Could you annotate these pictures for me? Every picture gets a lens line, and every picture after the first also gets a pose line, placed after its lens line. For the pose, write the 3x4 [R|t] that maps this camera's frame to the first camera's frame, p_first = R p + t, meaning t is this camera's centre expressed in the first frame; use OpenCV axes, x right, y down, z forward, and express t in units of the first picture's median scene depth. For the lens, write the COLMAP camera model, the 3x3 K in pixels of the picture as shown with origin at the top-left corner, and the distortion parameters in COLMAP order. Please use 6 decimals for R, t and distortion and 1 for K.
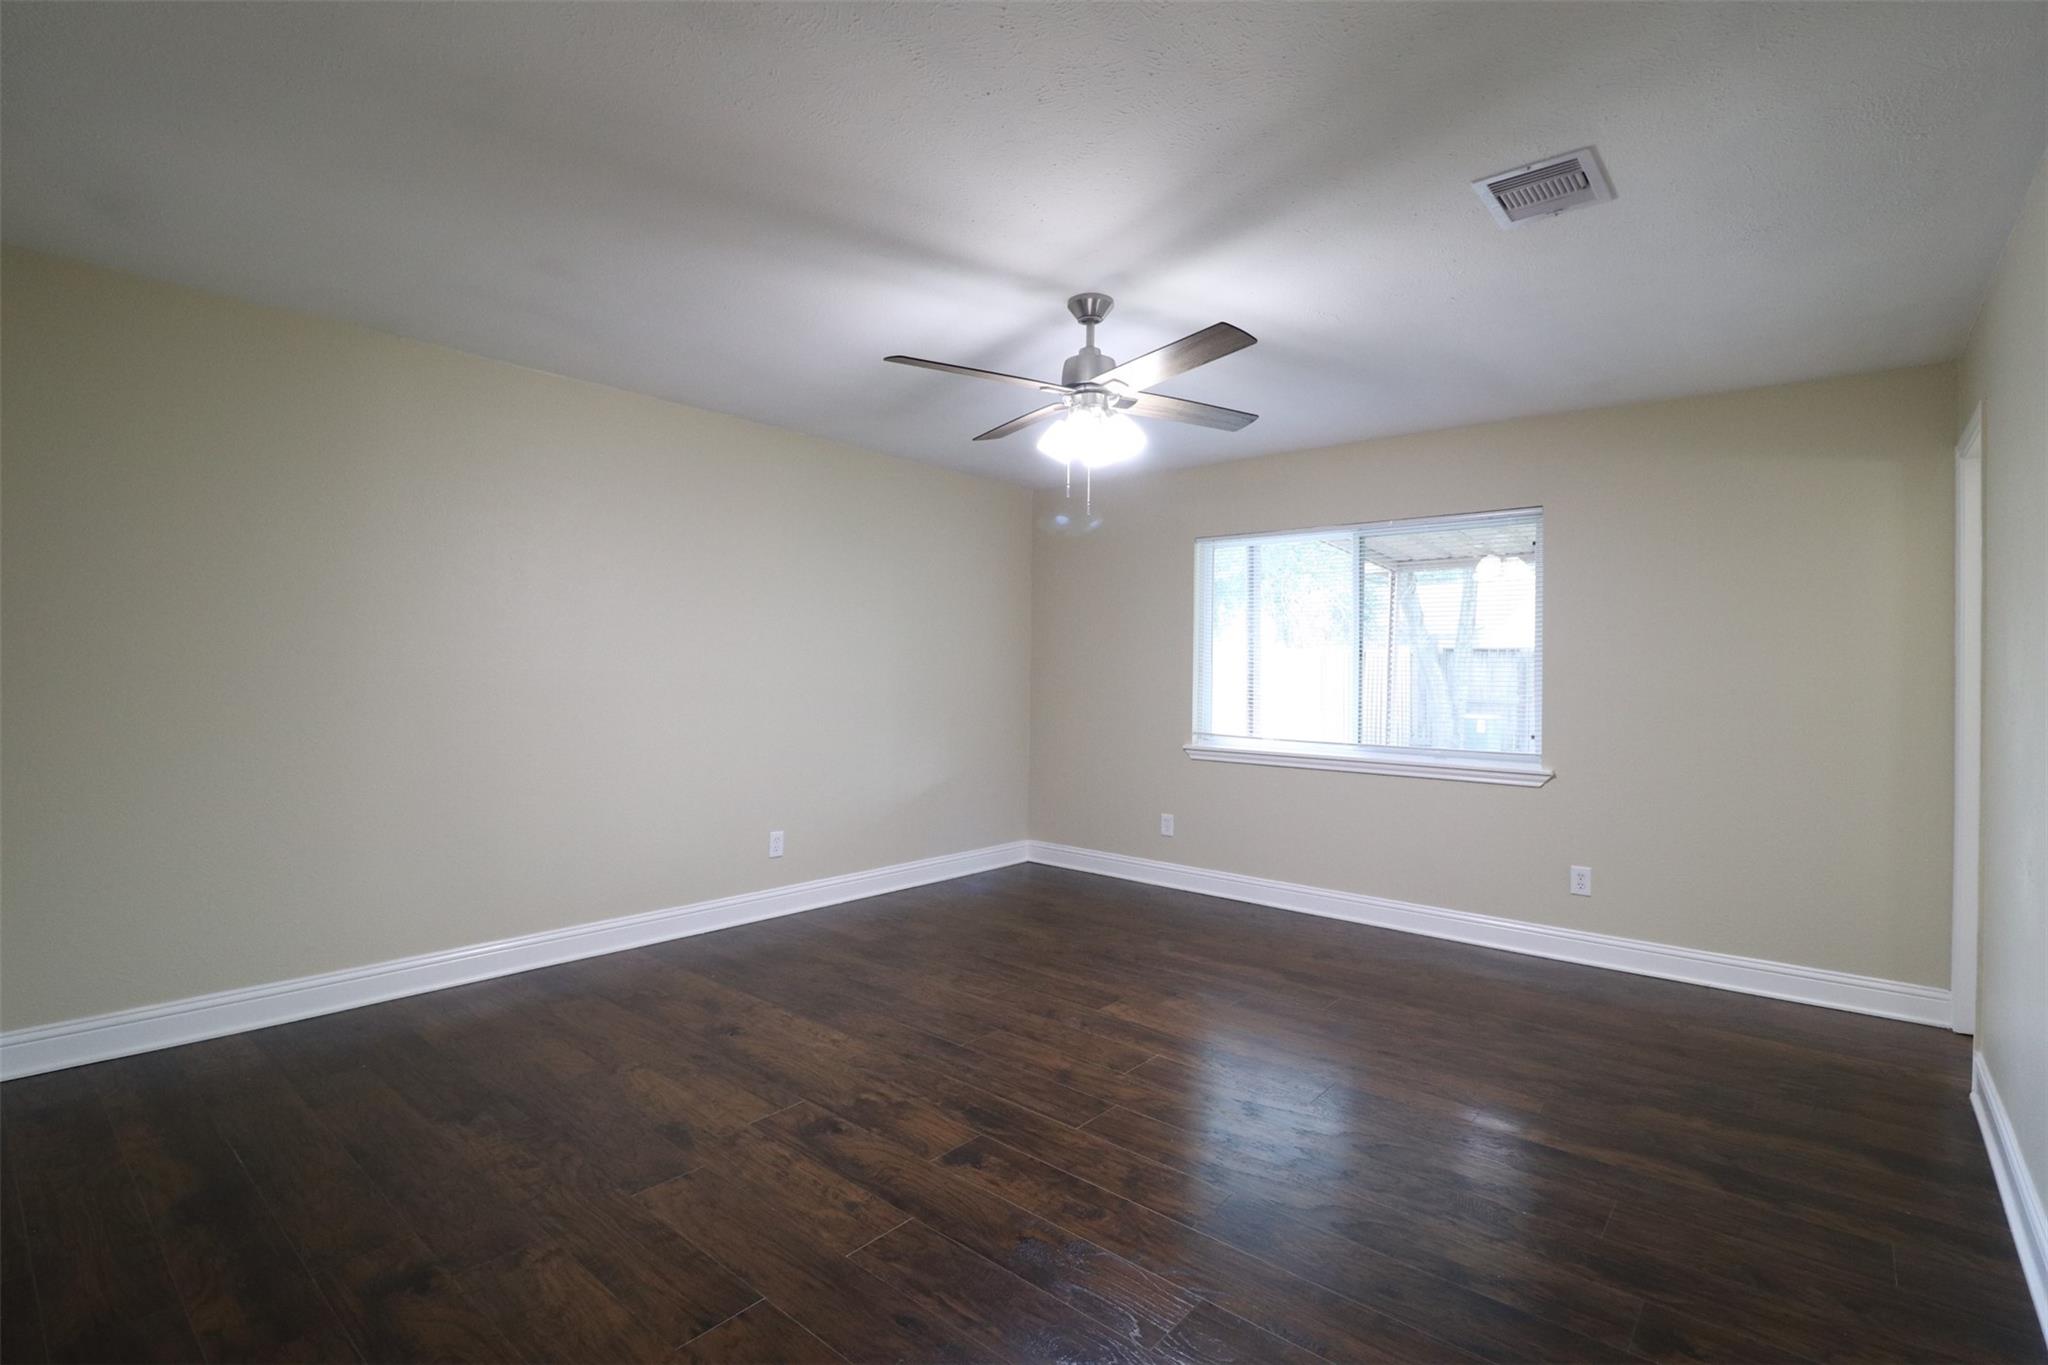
lens RADIAL K [[942.4, 0, 1025.8], [0, 942.4, 673.6], [0, 0, 1]] dist [-0.001805, -0.001178]
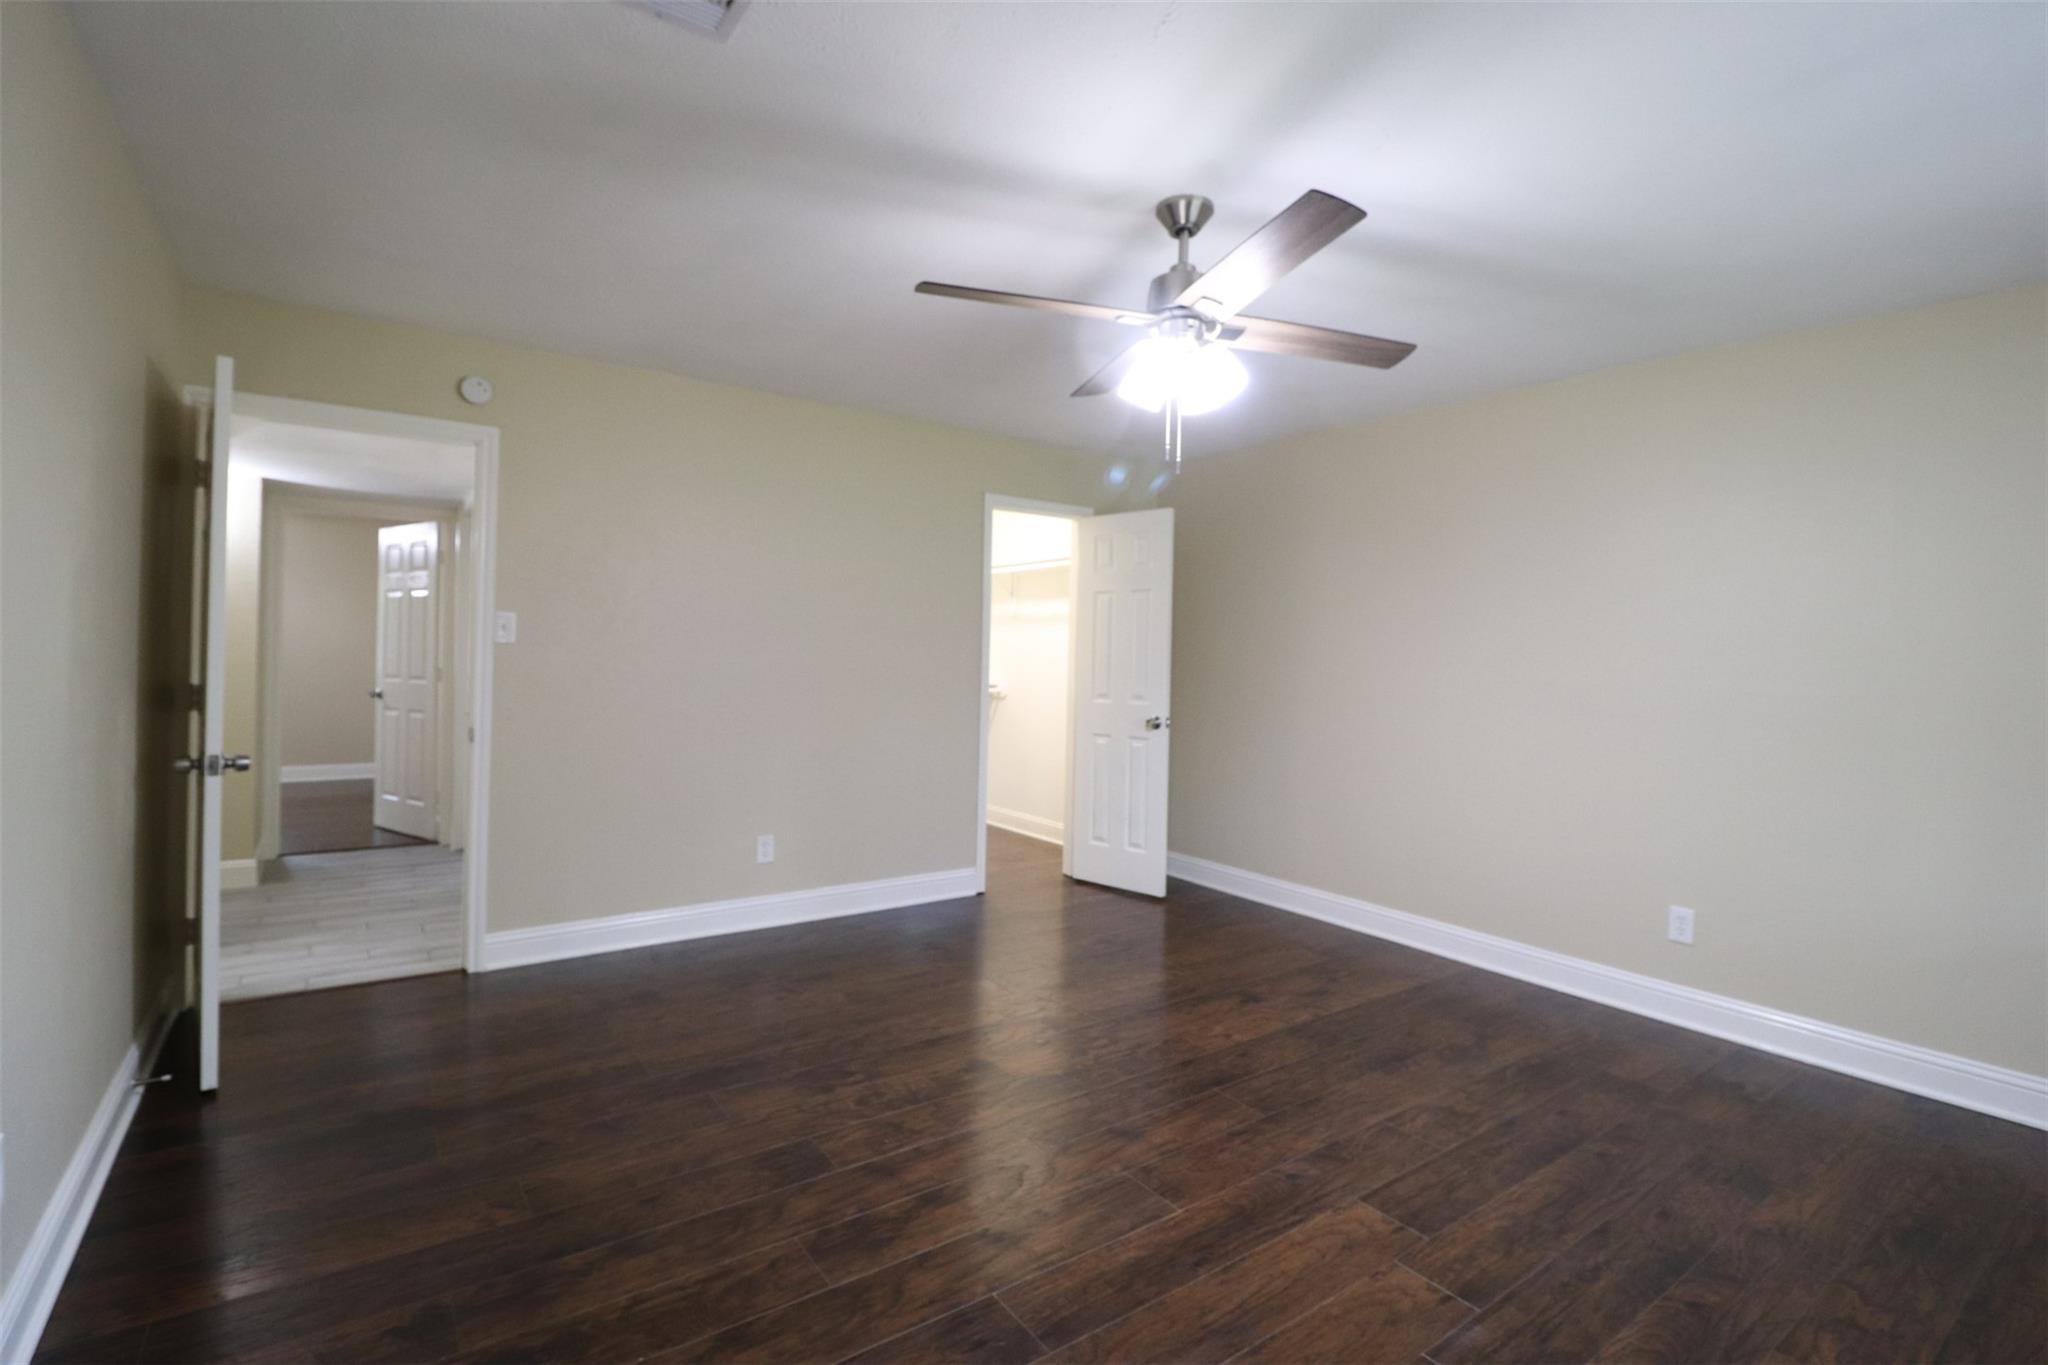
lens RADIAL K [[942.4, 0, 1034.9], [0, 942.4, 682.7], [0, 0, 1]] dist [-0.001805, -0.001178]
pose [[-0.236784, 0.000717, -0.971562, 0.760937], [-0.034300, 0.999370, 0.009097, 0.008454], [0.970957, 0.035478, -0.236610, 0.940361]]
